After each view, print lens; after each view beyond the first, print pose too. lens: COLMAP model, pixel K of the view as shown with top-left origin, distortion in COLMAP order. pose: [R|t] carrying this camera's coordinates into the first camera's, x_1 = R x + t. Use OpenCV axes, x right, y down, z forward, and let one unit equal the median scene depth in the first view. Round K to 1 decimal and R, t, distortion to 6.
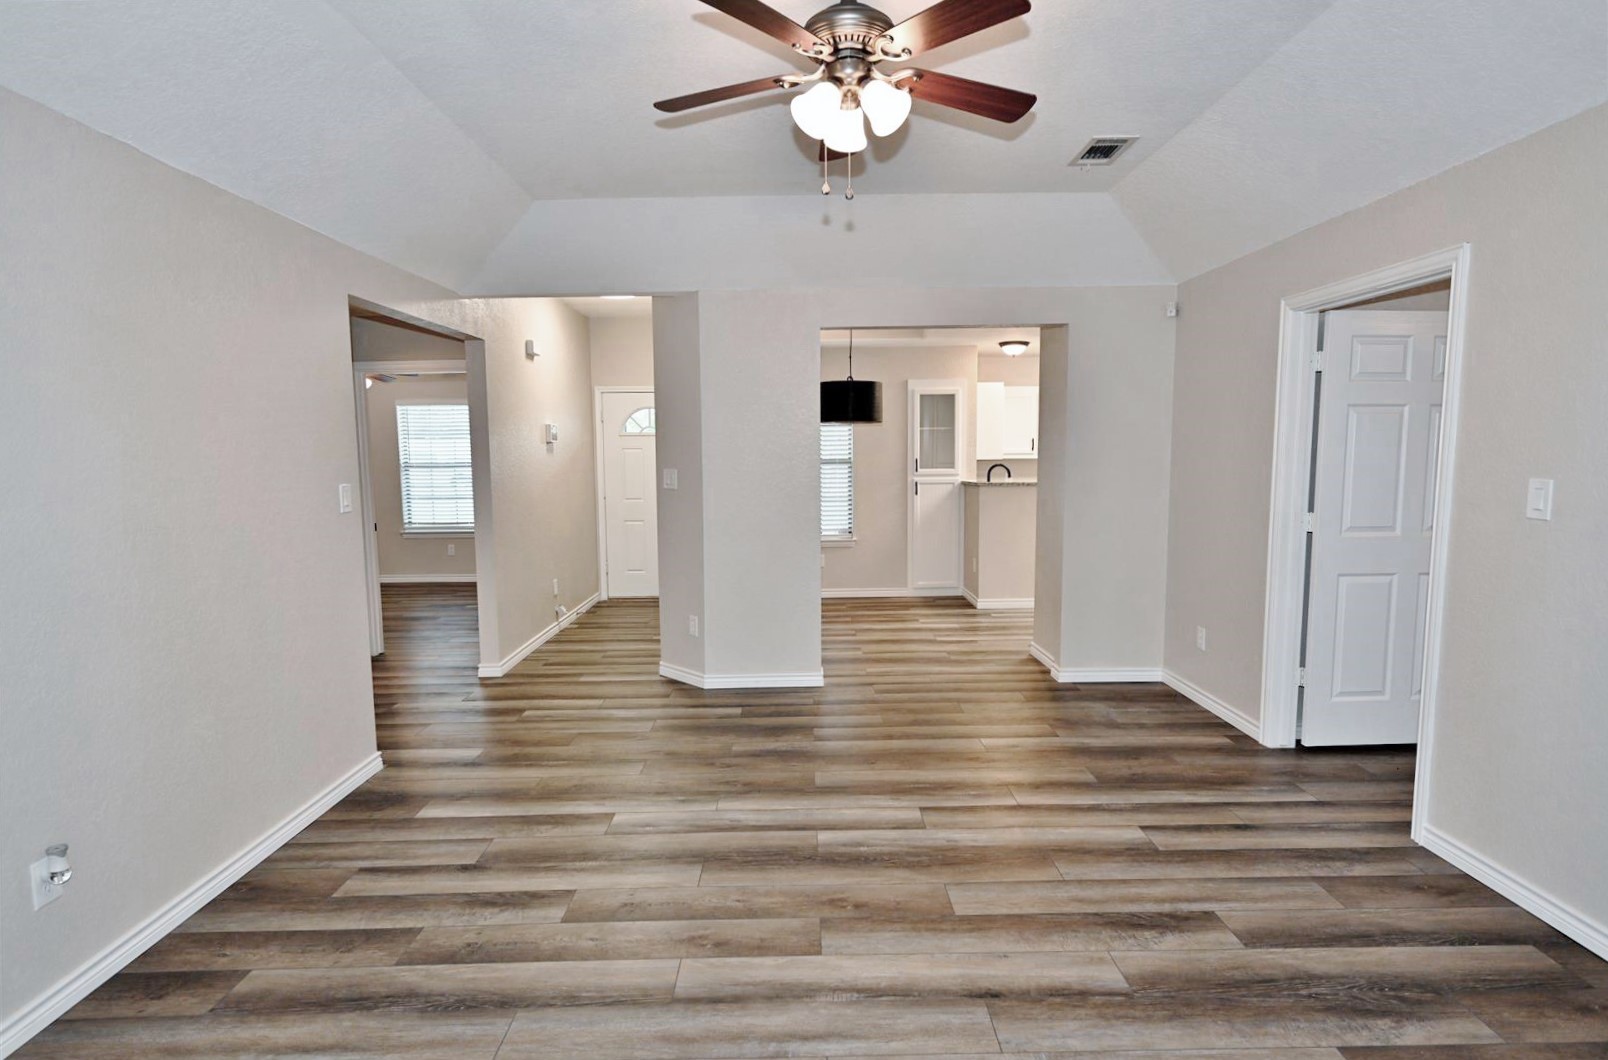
lens RADIAL K [[811.2, 0, 805.2], [0, 811.2, 523.6], [0, 0, 1]] dist [-0.003122, 0.000680]
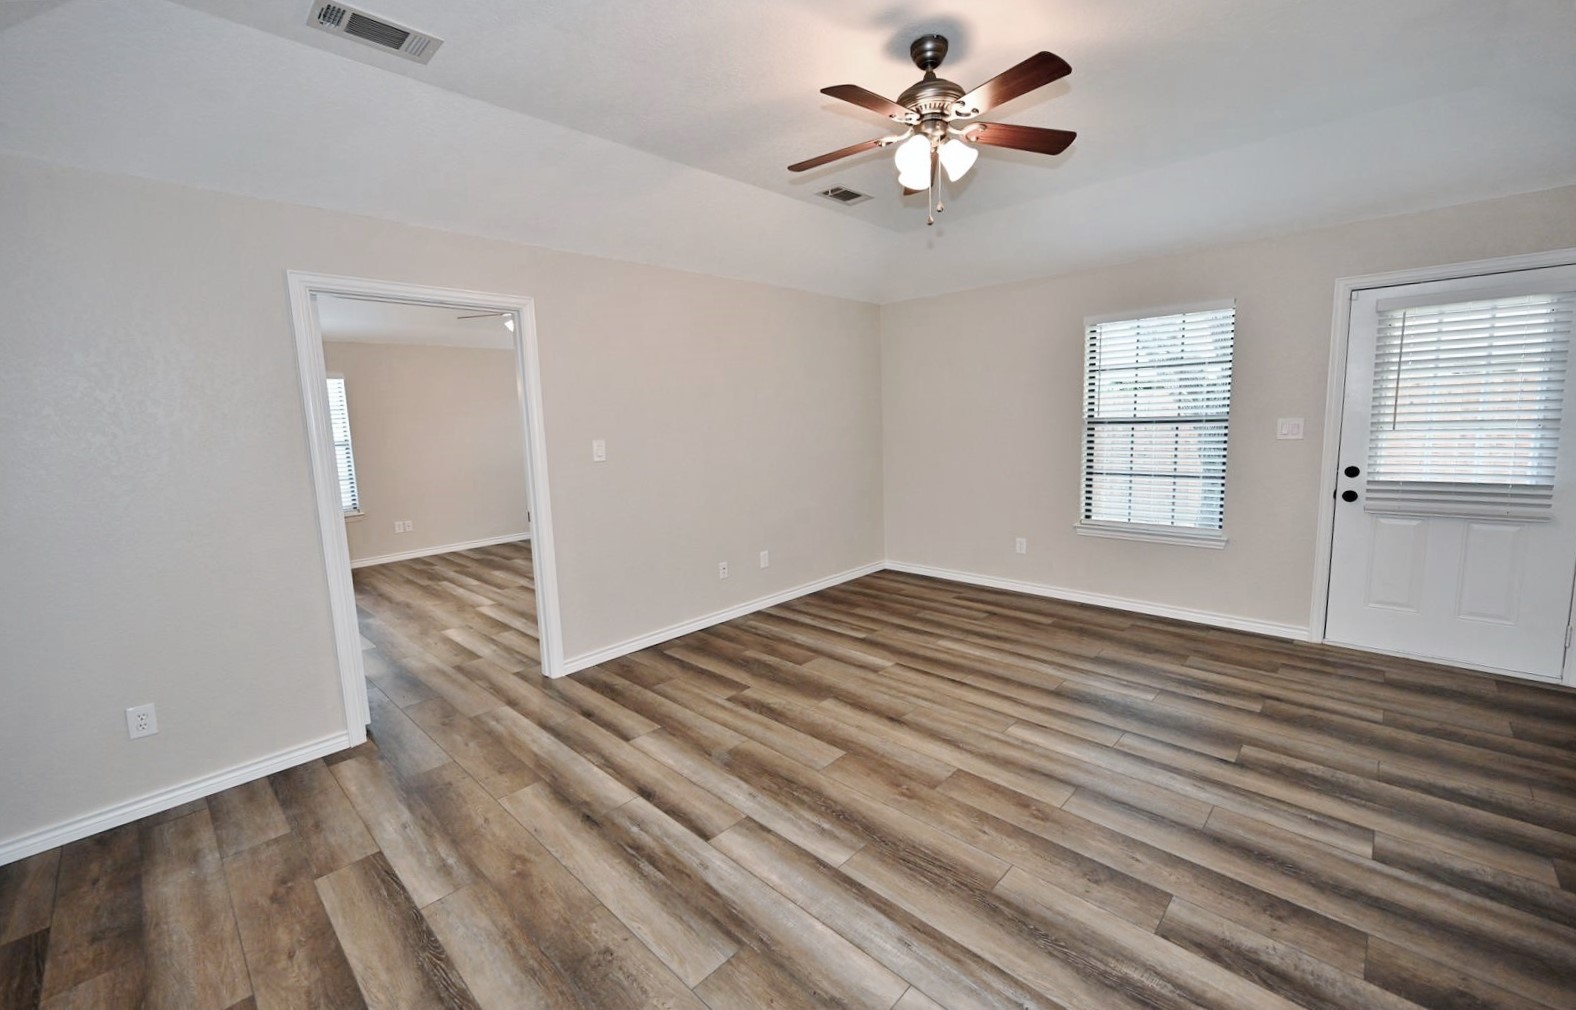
lens RADIAL K [[639.4, 0, 776.2], [0, 639.4, 503.8], [0, 0, 1]] dist [0.001311, 0.000334]
pose [[-0.704301, -0.062153, 0.707176, -0.384256], [0.106446, 0.975652, 0.191763, -0.124930], [-0.701876, 0.210334, -0.680536, 1.403252]]
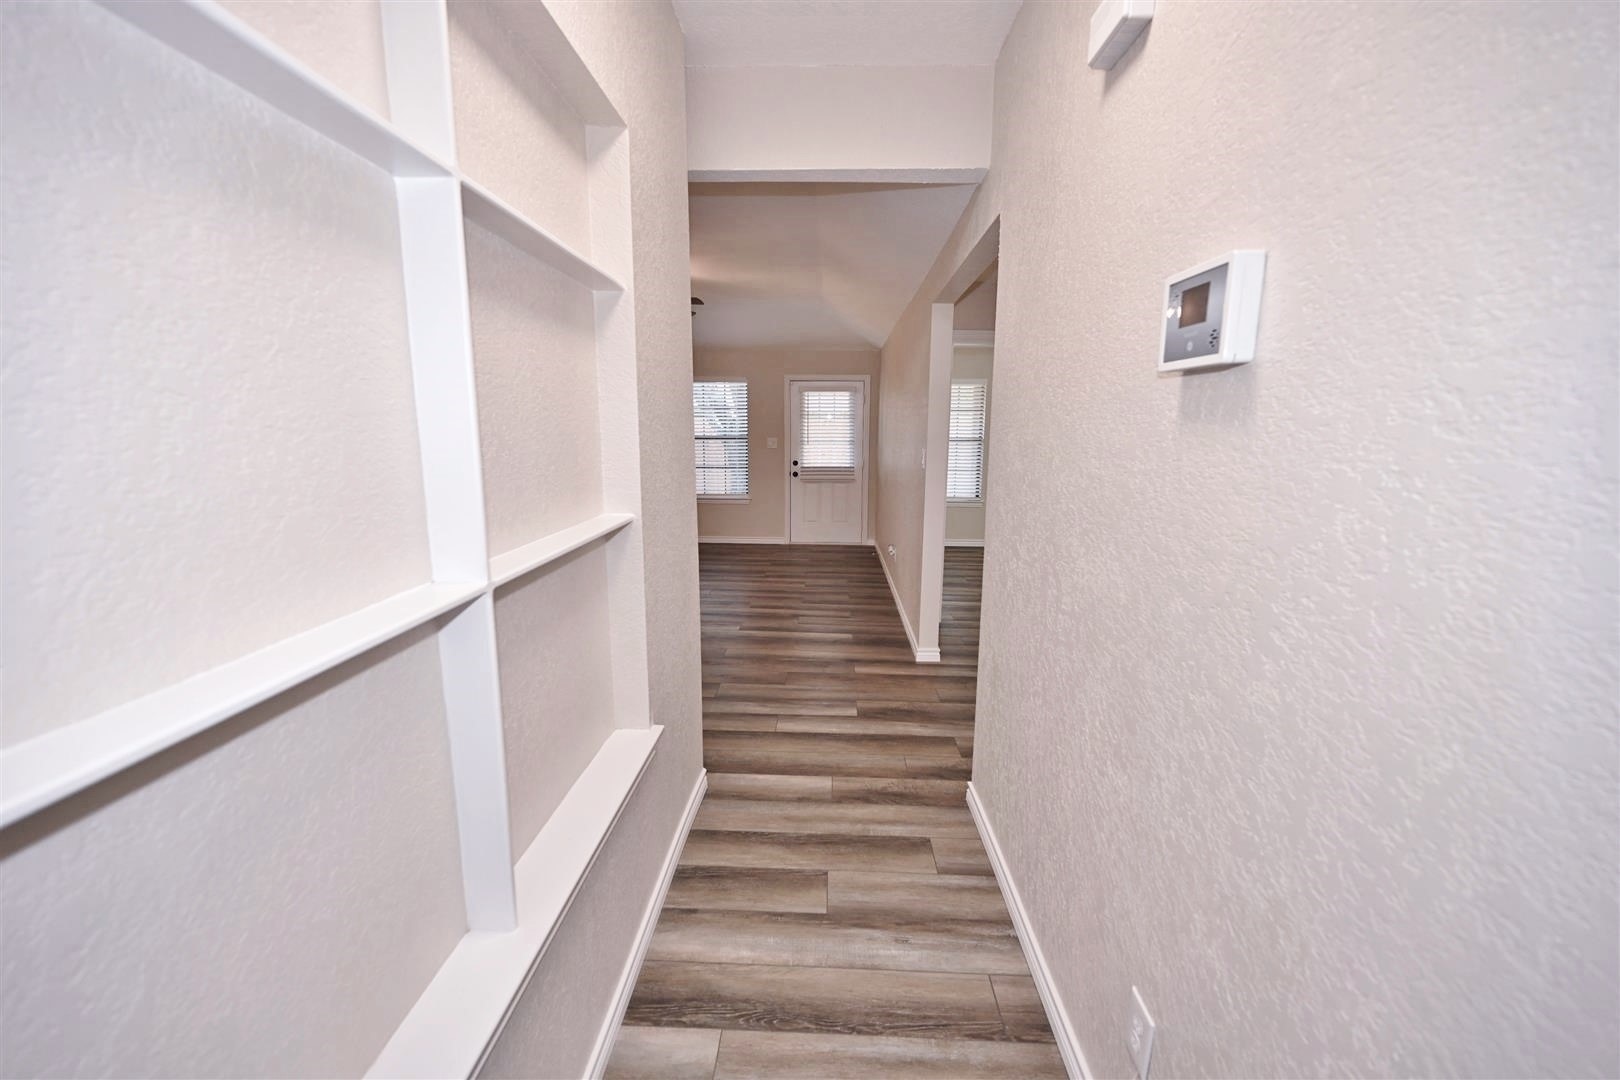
lens RADIAL K [[660.6, 0, 810.2], [0, 660.6, 533.4], [0, 0, 1]] dist [-0.001768, -0.000030]
pose [[-0.998692, -0.004796, 0.050895, -0.487456], [0.007640, 0.970407, 0.241354, -0.209528], [-0.050547, 0.241427, -0.969102, 2.466313]]
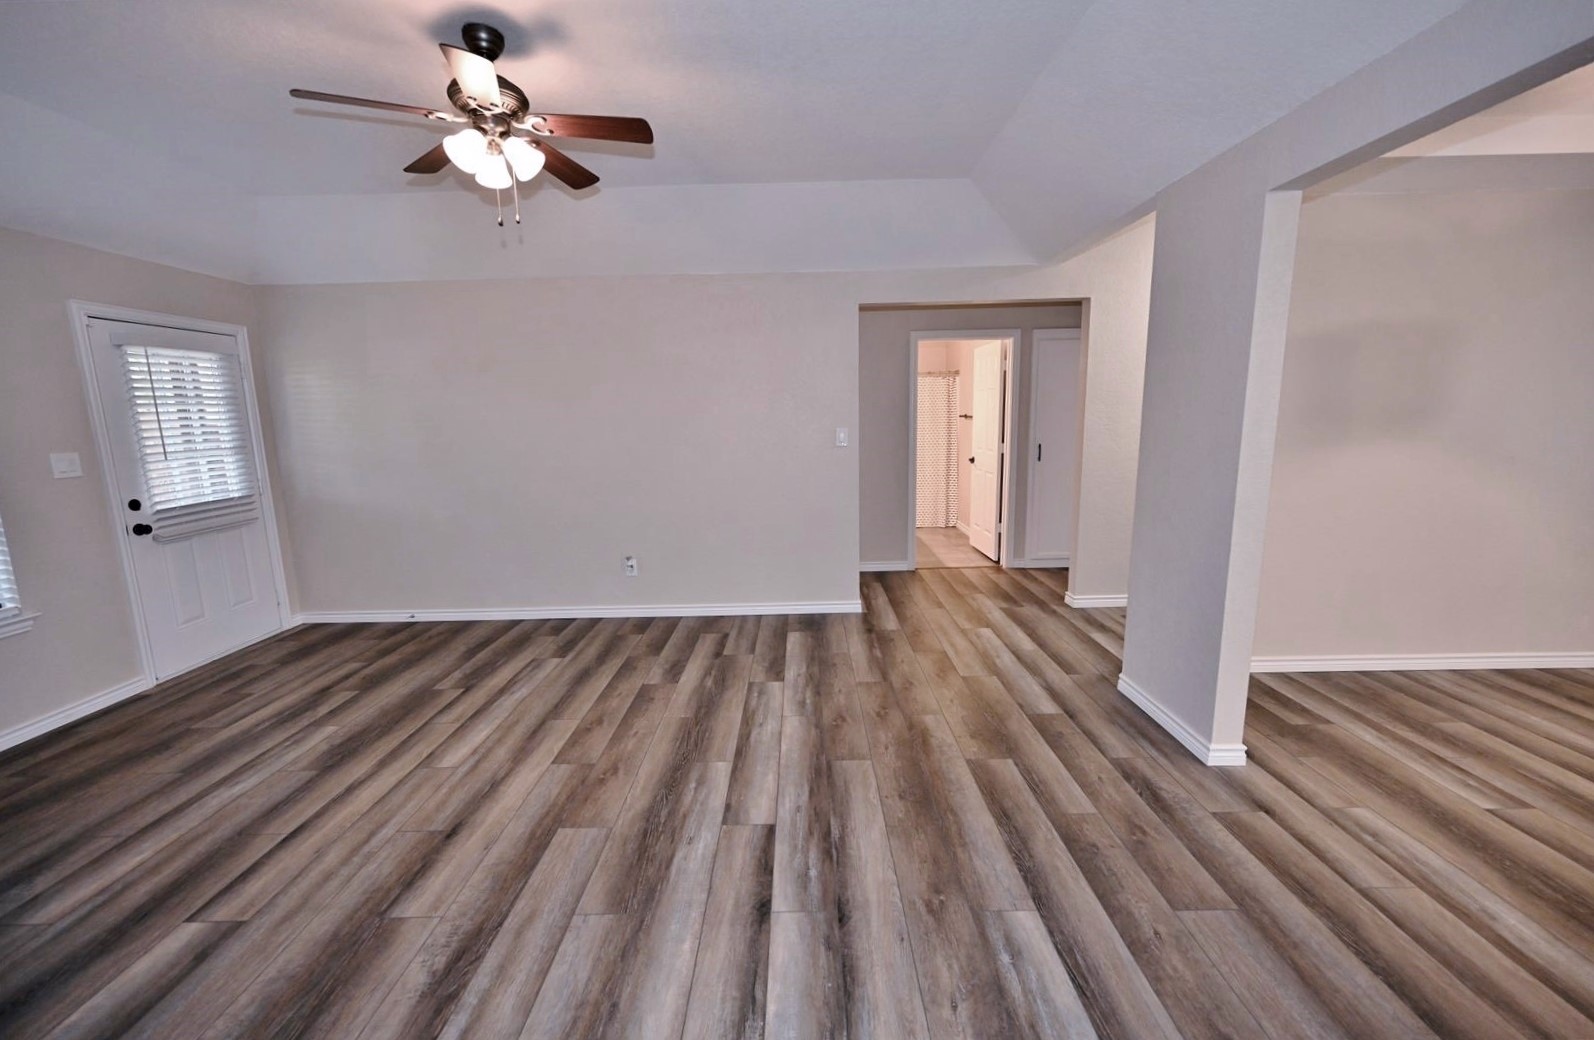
lens RADIAL K [[634.3, 0, 805.8], [0, 634.3, 528.7], [0, 0, 1]] dist [-0.000023, -0.000161]
pose [[-0.001650, 0.193947, -0.981011, 0.796475], [-0.068399, 0.978693, 0.193604, -0.107182], [0.997657, 0.067419, 0.011651, 1.057086]]
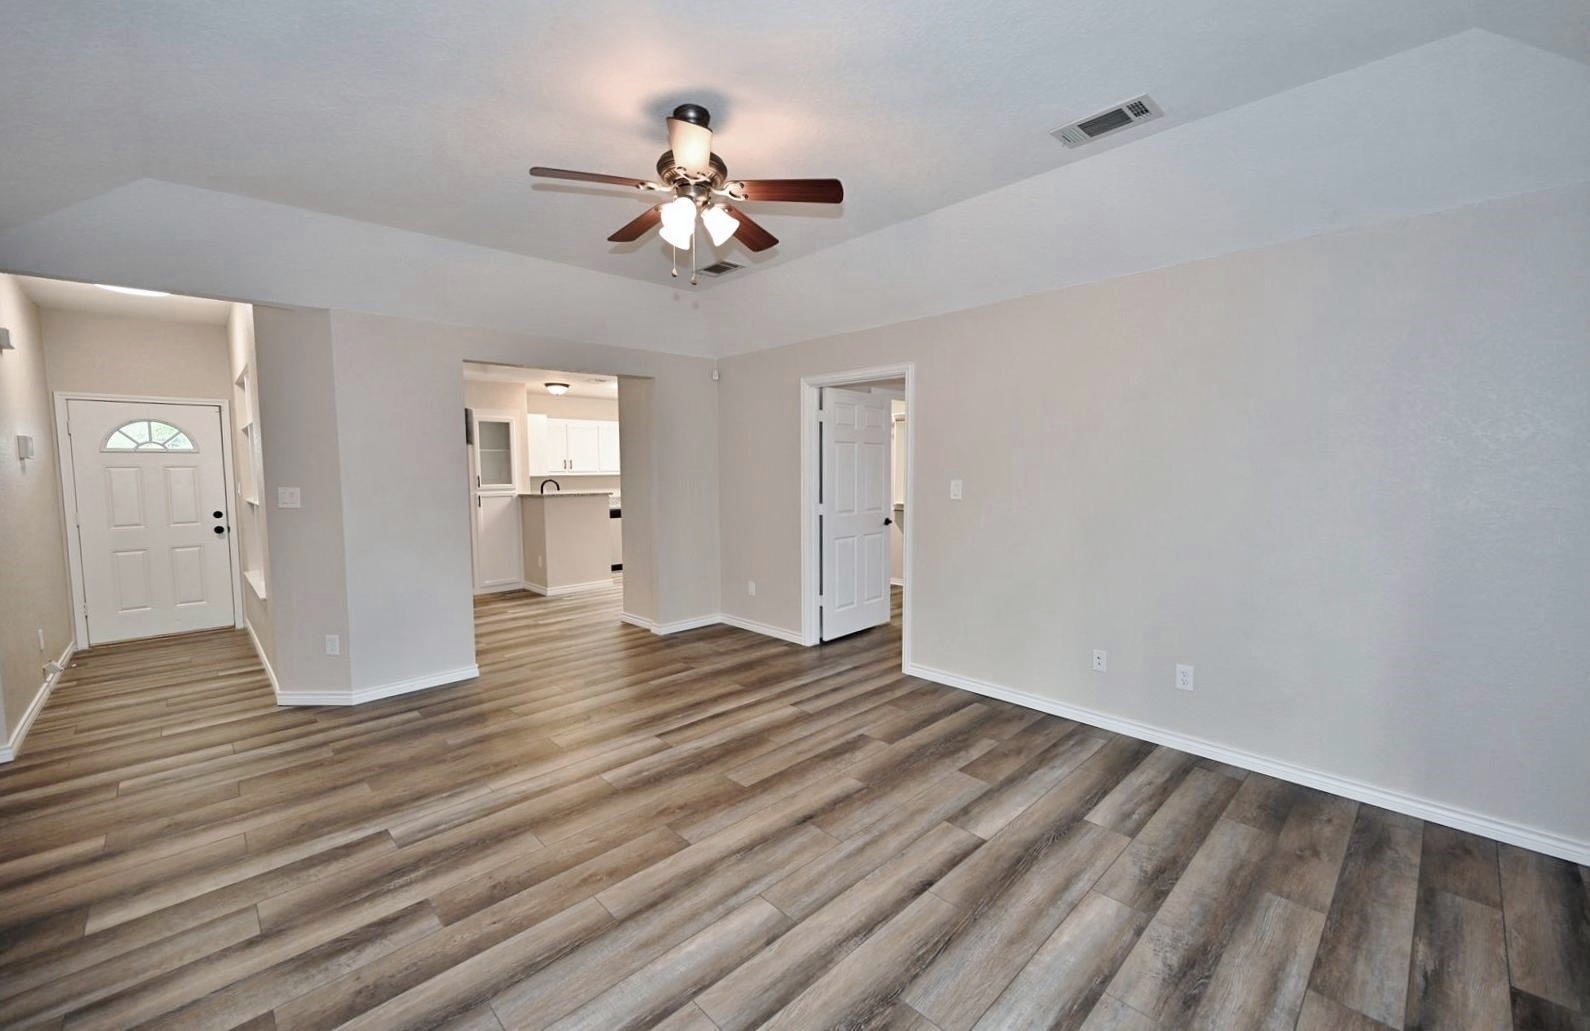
lens RADIAL K [[632.7, 0, 793.1], [0, 632.7, 505.6], [0, 0, 1]] dist [-0.000023, -0.000161]
pose [[0.730198, -0.039701, 0.682081, -0.403552], [0.063065, 0.997965, -0.009427, -0.000580], [-0.680318, 0.049899, 0.731216, 0.076654]]
